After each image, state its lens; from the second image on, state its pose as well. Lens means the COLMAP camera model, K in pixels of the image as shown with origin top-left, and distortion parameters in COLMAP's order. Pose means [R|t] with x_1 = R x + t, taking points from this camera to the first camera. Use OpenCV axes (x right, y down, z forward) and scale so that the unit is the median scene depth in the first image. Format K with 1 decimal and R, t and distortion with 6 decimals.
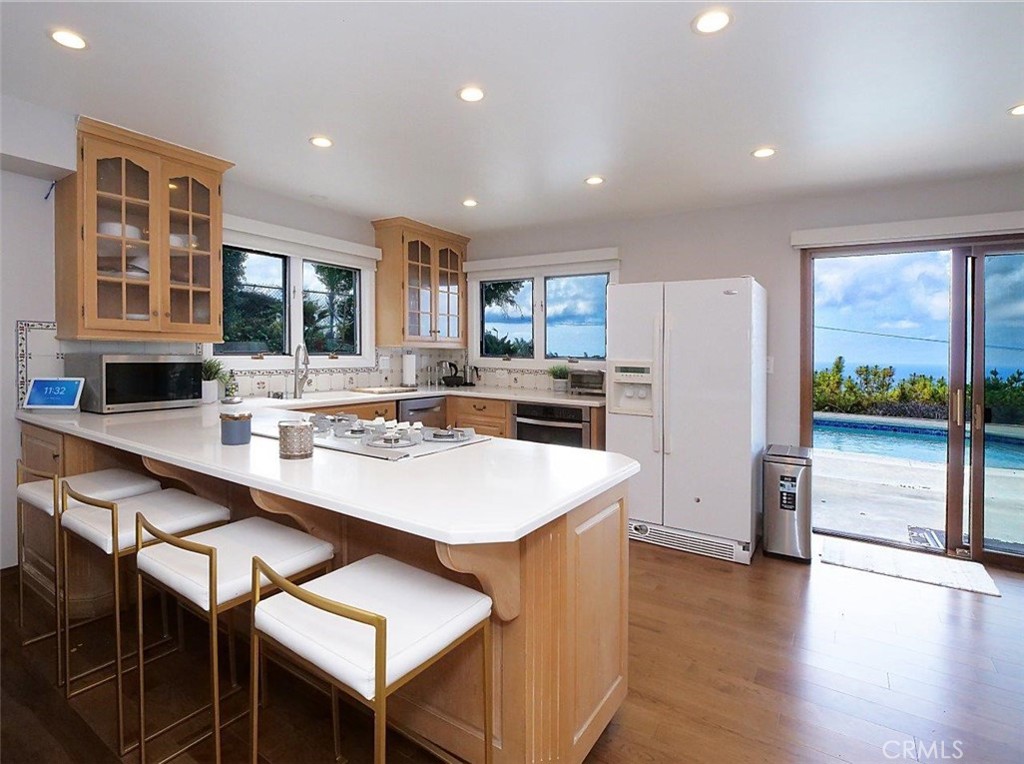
lens RADIAL K [[516.1, 0, 488.2], [0, 516.1, 372.1], [0, 0, 1]] dist [-0.003086, -0.000237]
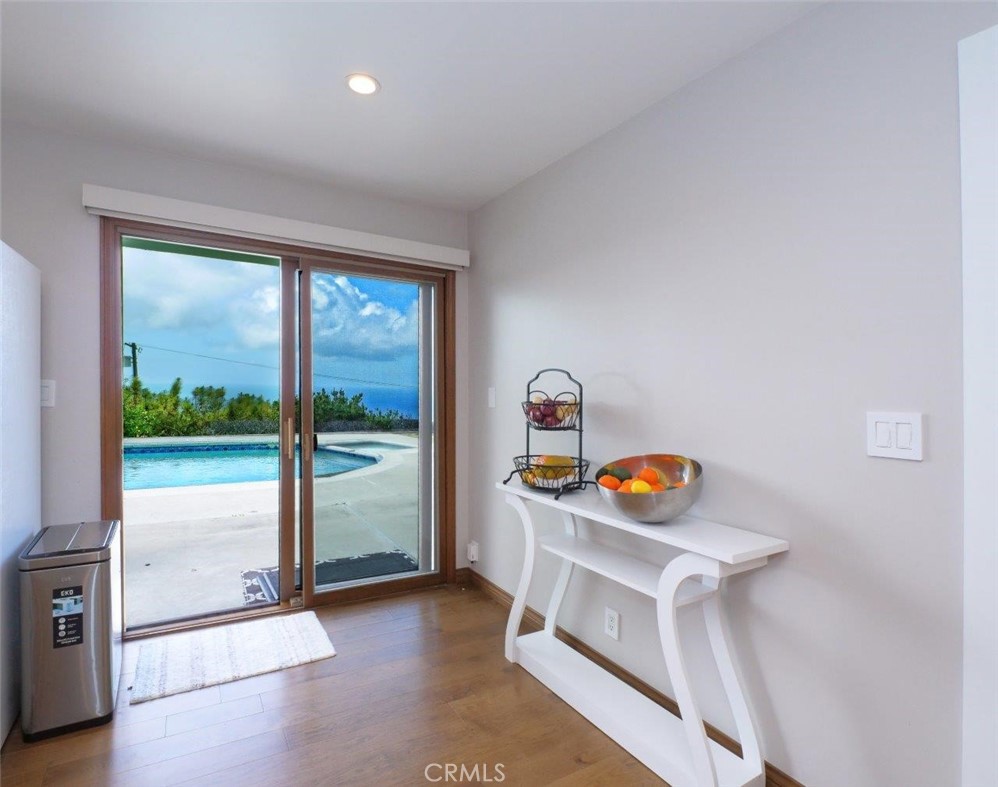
lens RADIAL K [[519.6, 0, 497.9], [0, 519.6, 377.8], [0, 0, 1]] dist [-0.035634, -0.000711]
pose [[0.402611, 0.008287, 0.915334, 0.220357], [0.019593, 0.999652, -0.017669, -0.010788], [-0.915161, 0.025047, 0.402308, 0.278327]]
